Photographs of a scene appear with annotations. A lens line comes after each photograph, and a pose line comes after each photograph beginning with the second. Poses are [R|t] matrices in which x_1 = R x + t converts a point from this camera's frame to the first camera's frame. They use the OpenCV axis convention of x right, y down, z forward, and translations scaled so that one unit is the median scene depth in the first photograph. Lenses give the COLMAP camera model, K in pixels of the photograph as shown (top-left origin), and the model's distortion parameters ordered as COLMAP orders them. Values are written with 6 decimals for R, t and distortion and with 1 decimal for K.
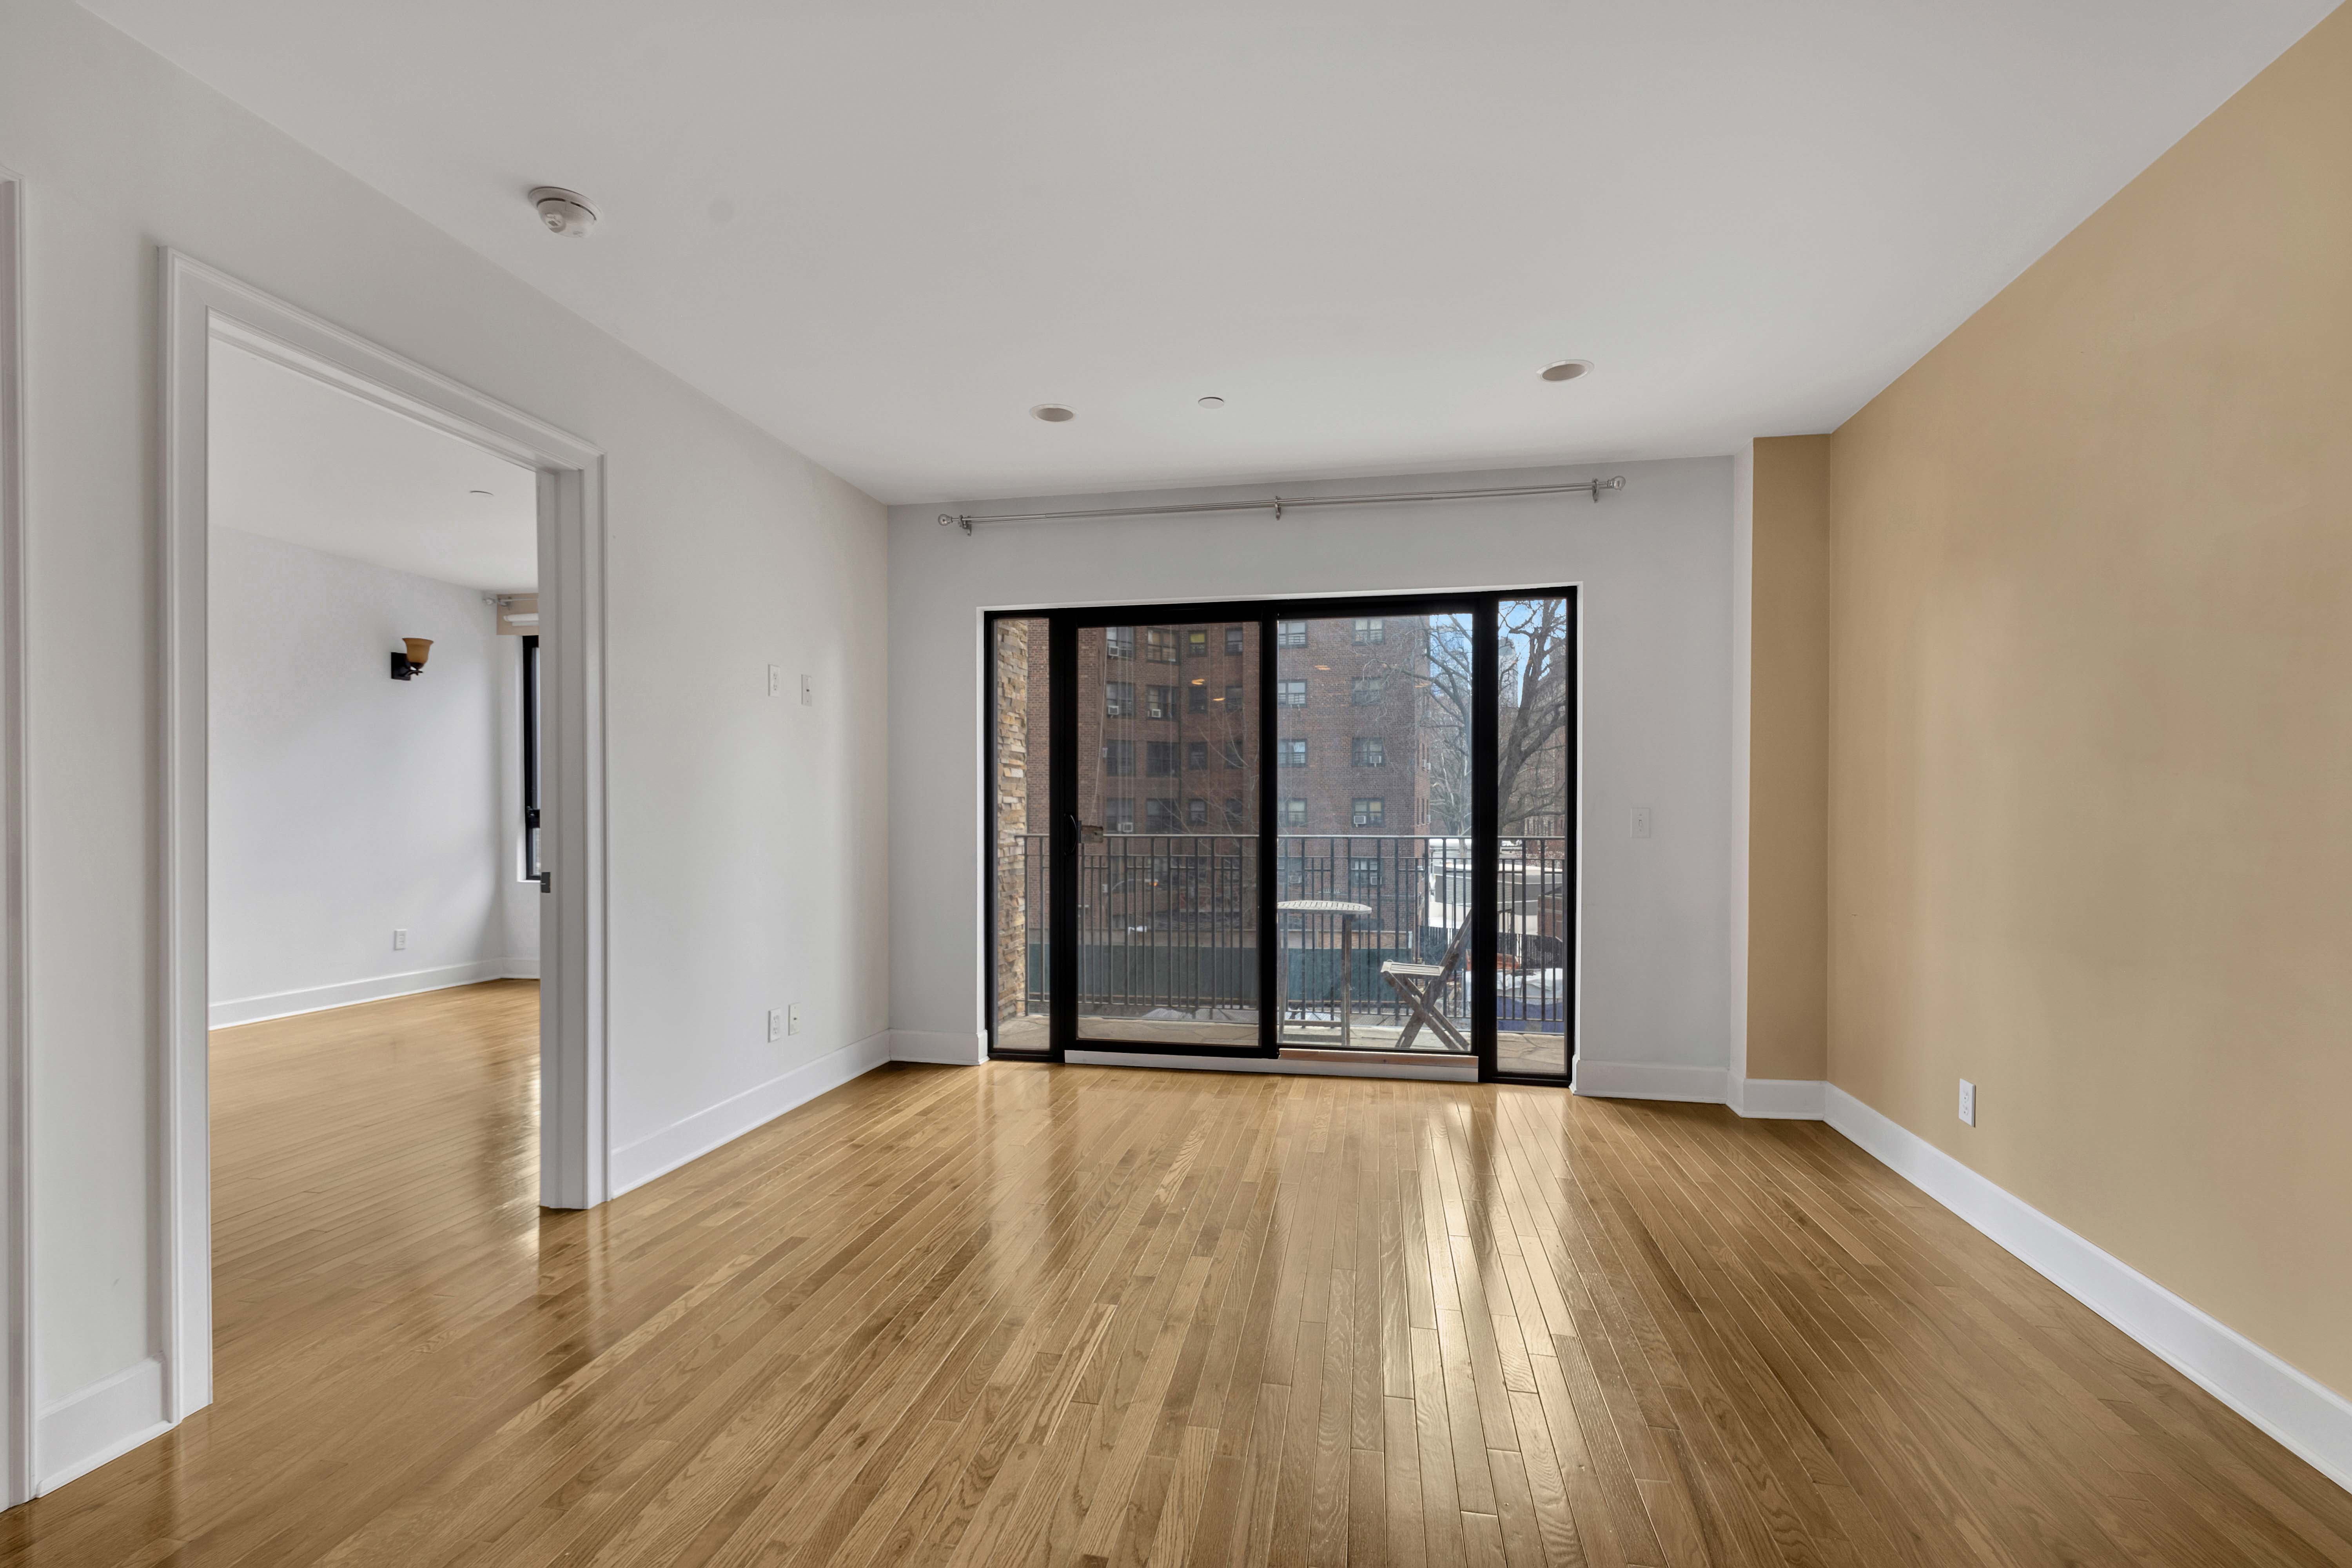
lens RADIAL K [[1034.6, 0, 1174.5], [0, 1034.6, 812.2], [0, 0, 1]] dist [0.012677, -0.000798]
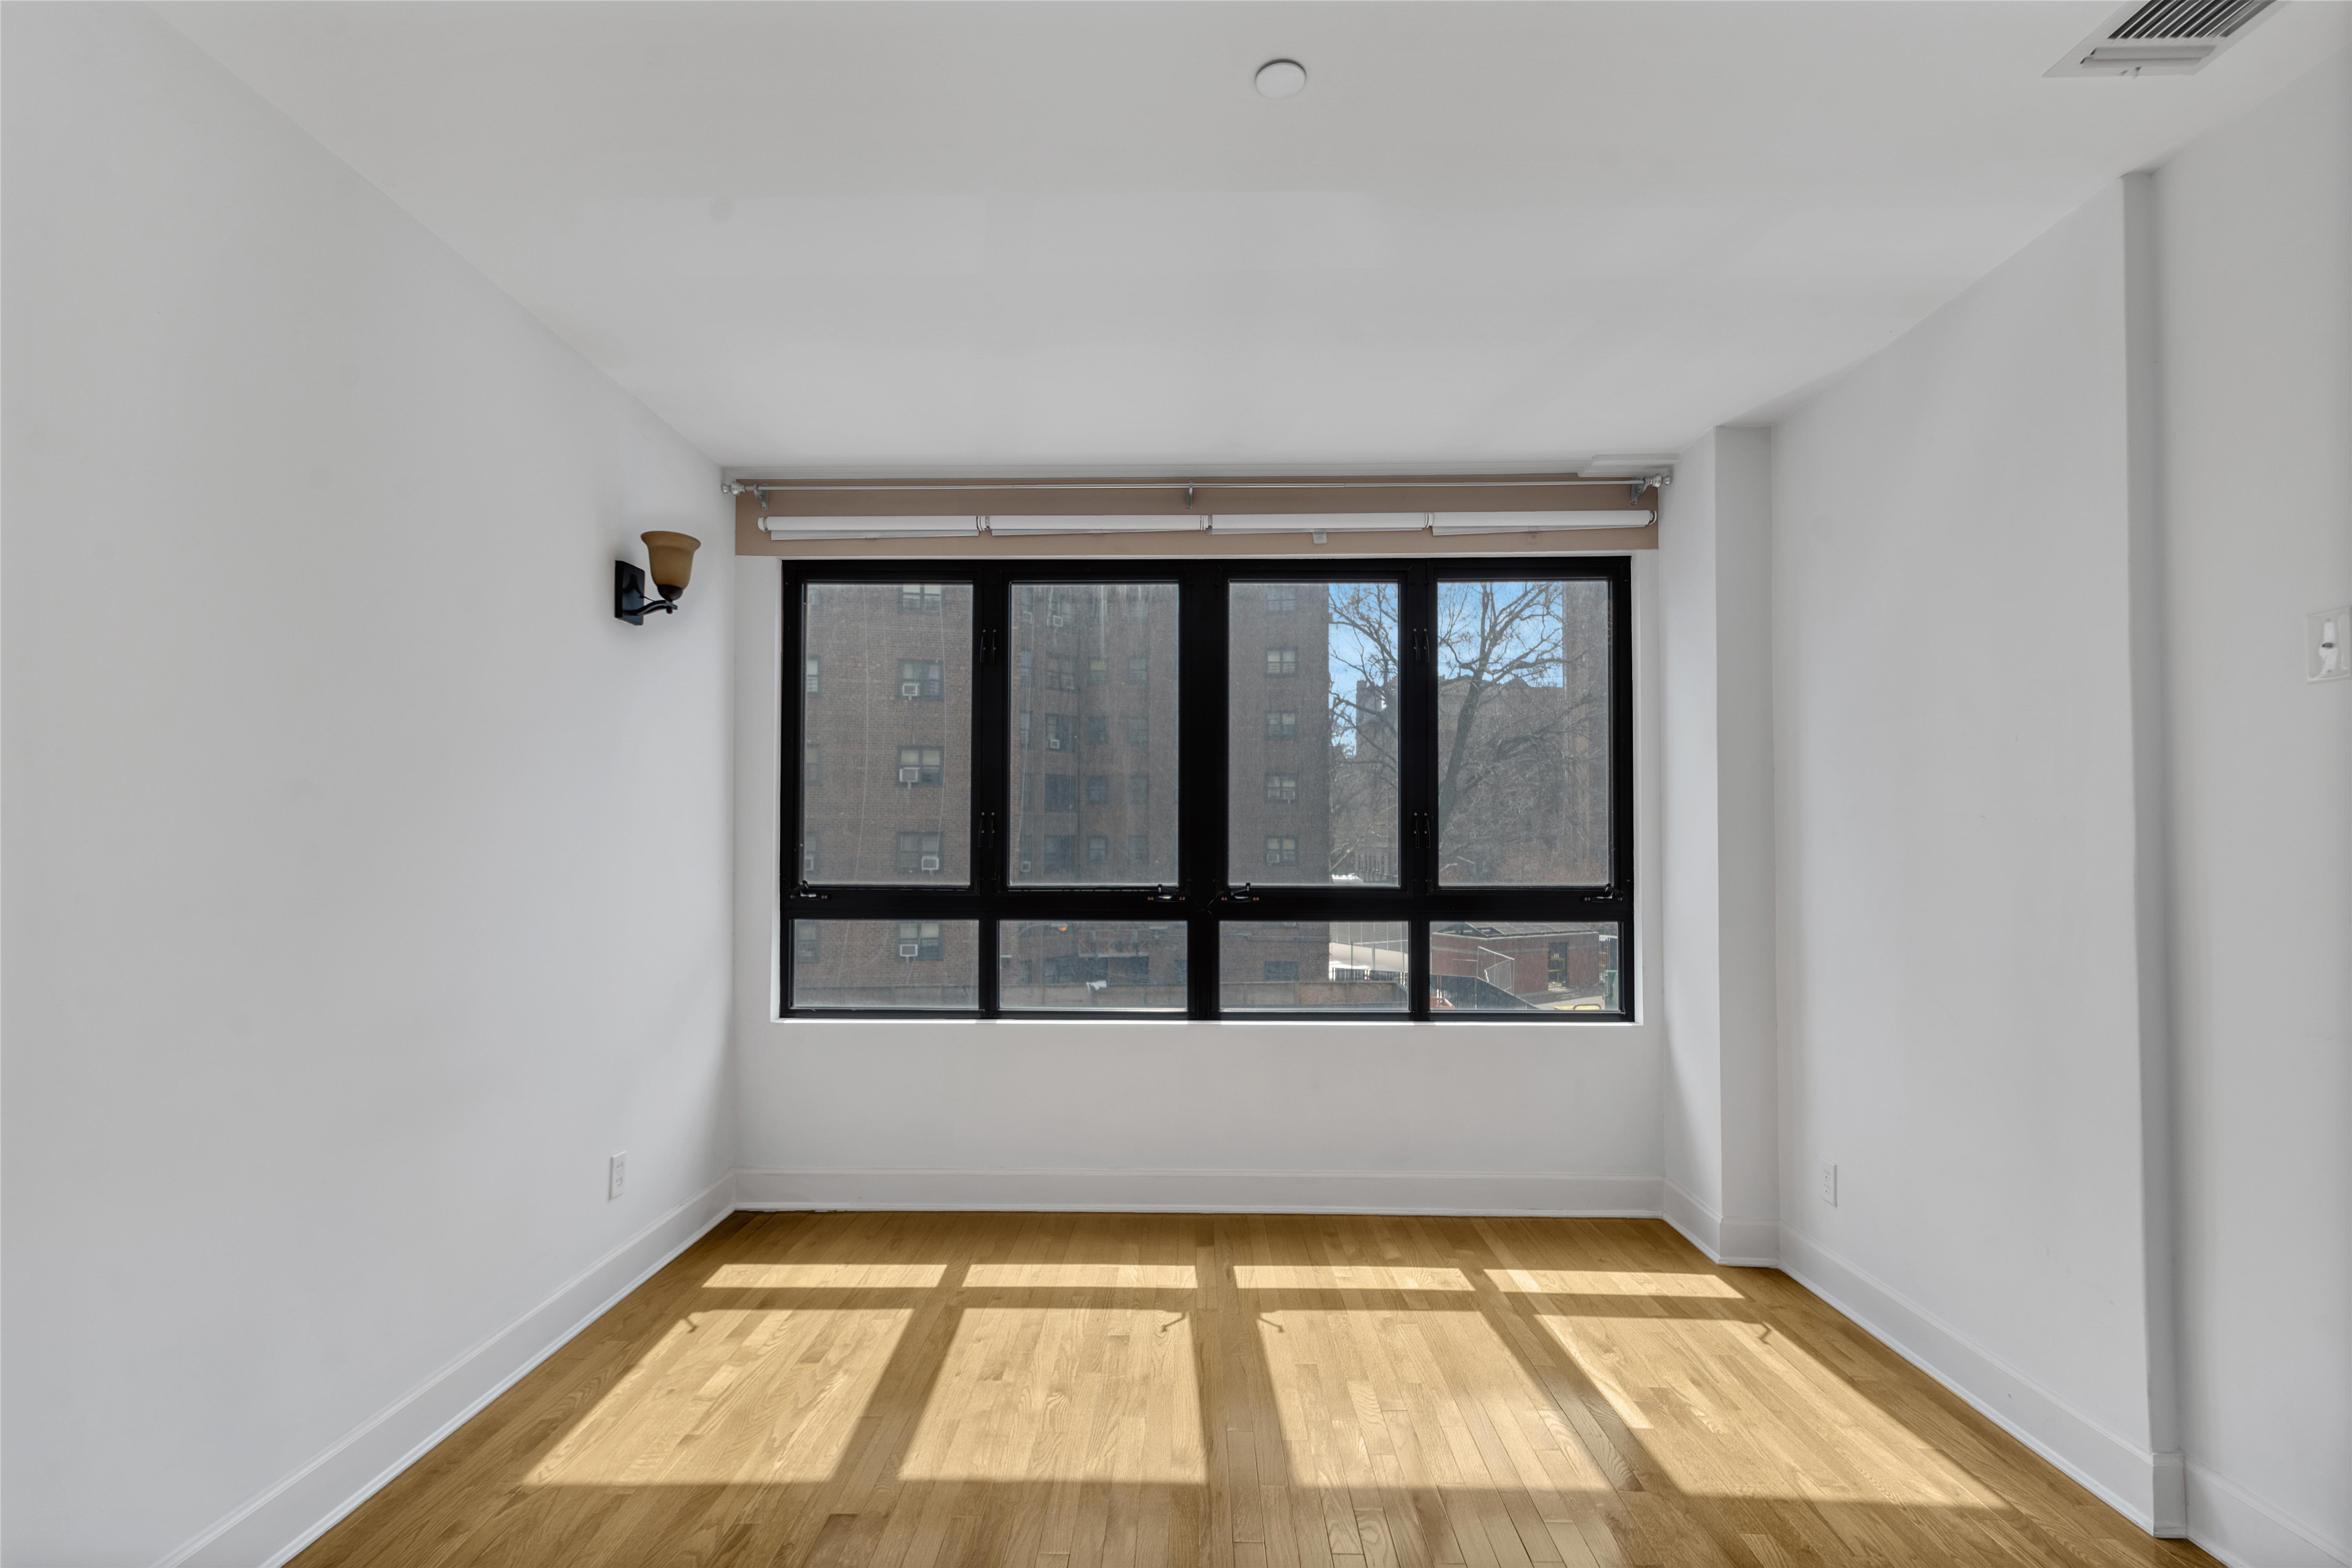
lens RADIAL K [[1034.6, 0, 1177.1], [0, 1034.6, 821.9], [0, 0, 1]] dist [0.012677, -0.000798]
pose [[0.984457, 0.007870, 0.175449, -0.101152], [-0.003694, 0.999702, -0.024117, -0.004434], [-0.175587, 0.023094, 0.984193, 0.086380]]
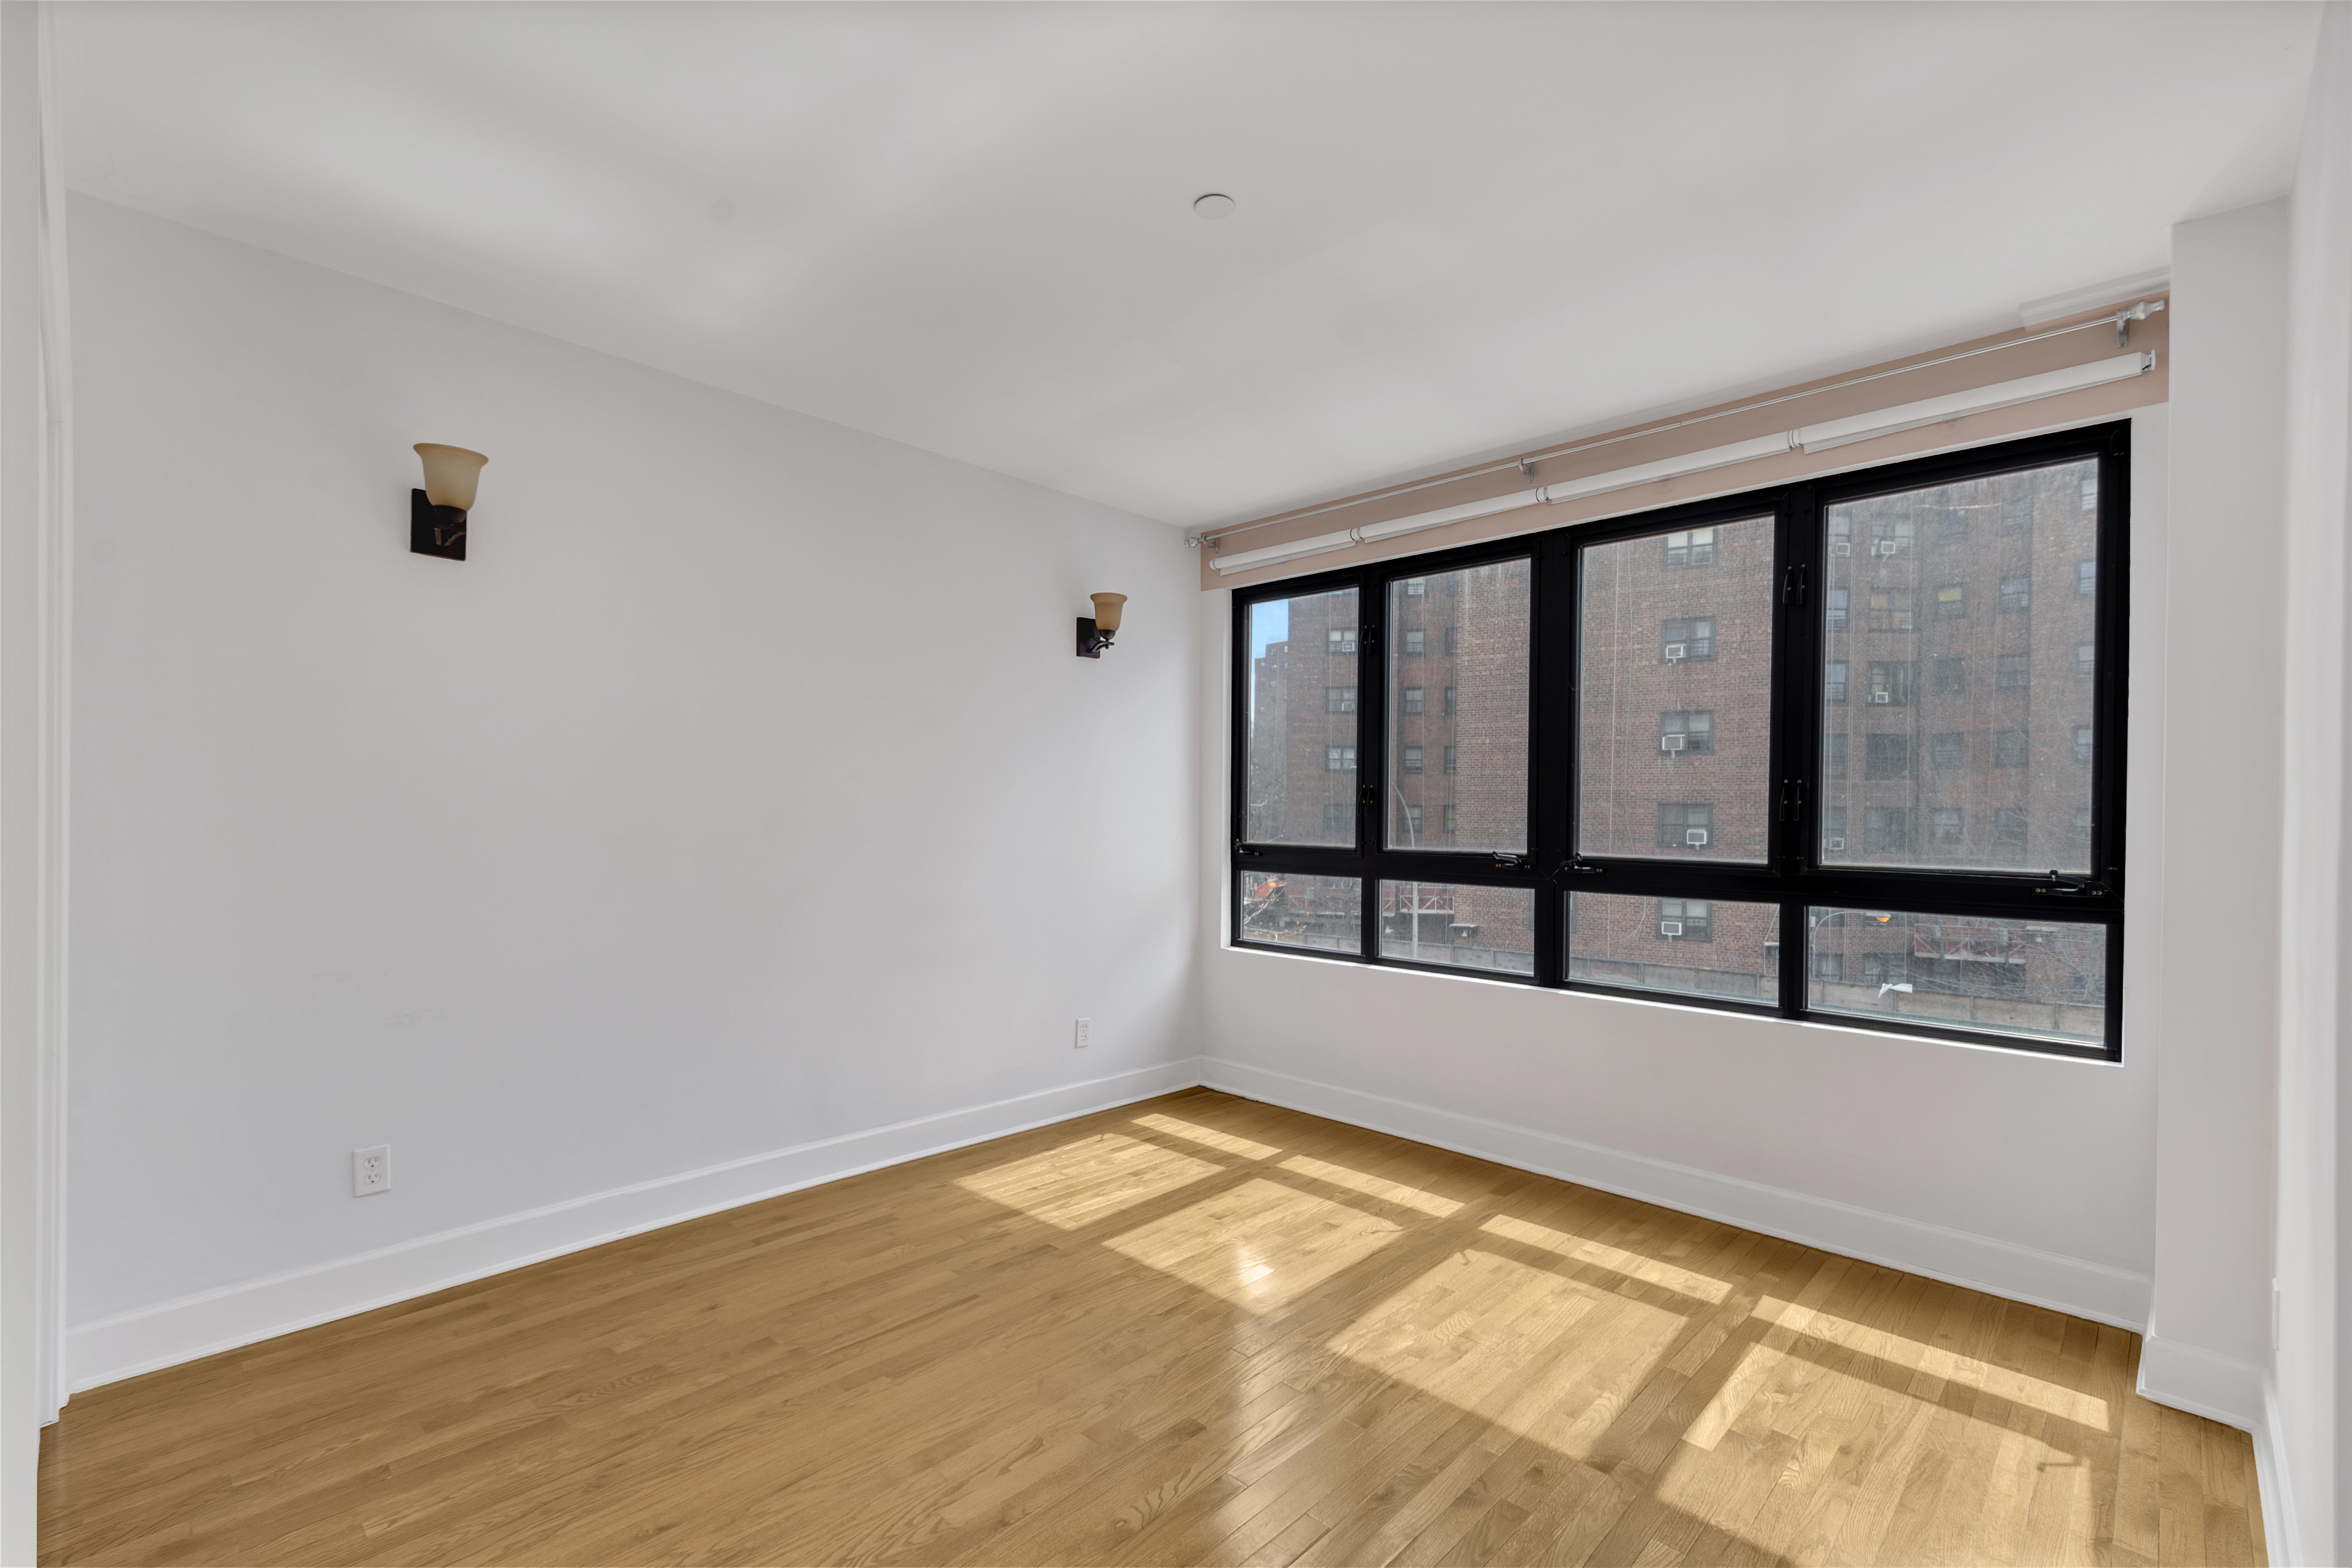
lens RADIAL K [[1034.6, 0, 1166.7], [0, 1034.6, 818.3], [0, 0, 1]] dist [0.012677, -0.000798]
pose [[0.838099, 0.015208, -0.545307, -0.056481], [-0.013654, 0.999883, 0.006900, -0.004479], [0.545348, 0.001663, 0.838208, 0.079244]]
